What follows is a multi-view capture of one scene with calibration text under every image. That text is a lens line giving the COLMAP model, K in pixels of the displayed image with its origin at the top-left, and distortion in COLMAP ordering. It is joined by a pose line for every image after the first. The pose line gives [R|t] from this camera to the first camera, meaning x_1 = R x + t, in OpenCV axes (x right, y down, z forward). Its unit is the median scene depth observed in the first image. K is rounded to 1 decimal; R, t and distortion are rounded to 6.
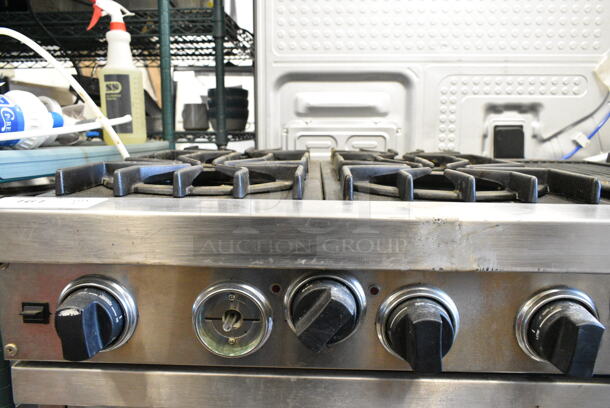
lens RADIAL K [[460.9, 0, 308.2], [0, 460.9, 204.7], [0, 0, 1]] dist [-0.018771, 0.002642]
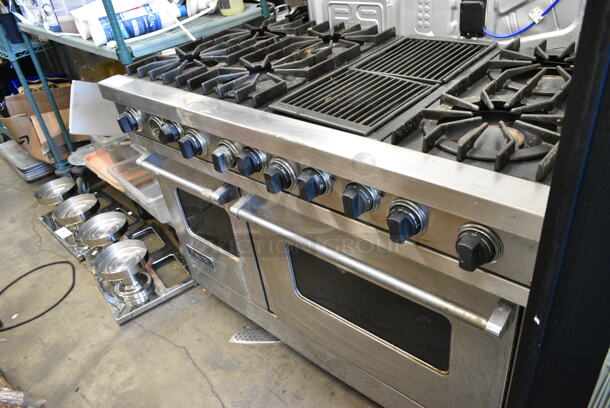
lens RADIAL K [[460.9, 0, 308.7], [0, 460.9, 210.2], [0, 0, 1]] dist [-0.018771, 0.002642]
pose [[0.765612, 0.282608, -0.577902, 0.928764], [0.019947, 0.887475, 0.460424, -0.238765], [0.642993, -0.364033, 0.673824, -0.212684]]
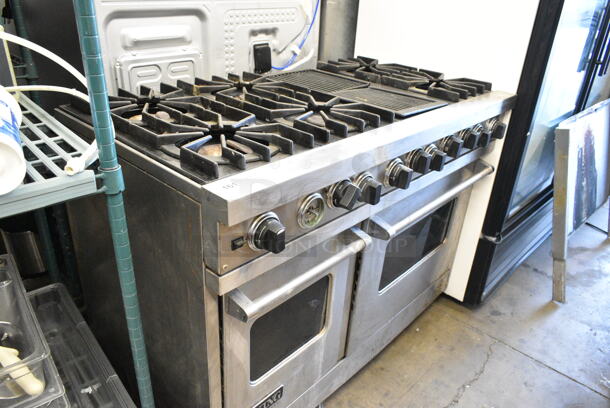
lens RADIAL K [[460.9, 0, 305.9], [0, 460.9, 200.4], [0, 0, 1]] dist [-0.018771, 0.002642]
pose [[0.658640, -0.309834, 0.685709, -0.635883], [0.070650, 0.932729, 0.353588, -0.217343], [-0.749134, -0.184442, 0.636222, -0.135744]]
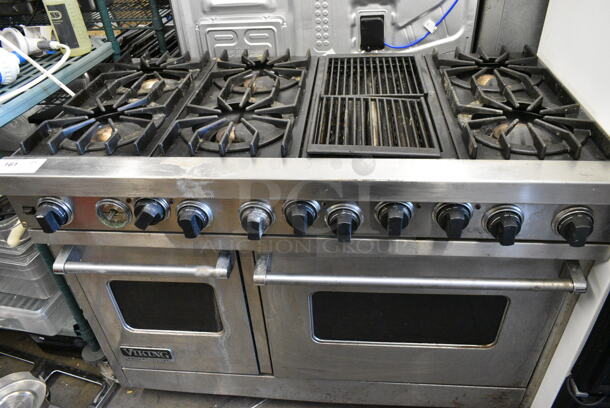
lens RADIAL K [[460.9, 0, 306.7], [0, 460.9, 200.1], [0, 0, 1]] dist [-0.018771, 0.002642]
pose [[0.996334, -0.007535, -0.085216, 0.364492], [0.044748, 0.894883, 0.444052, -0.287169], [0.072913, -0.446237, 0.891939, -0.338058]]
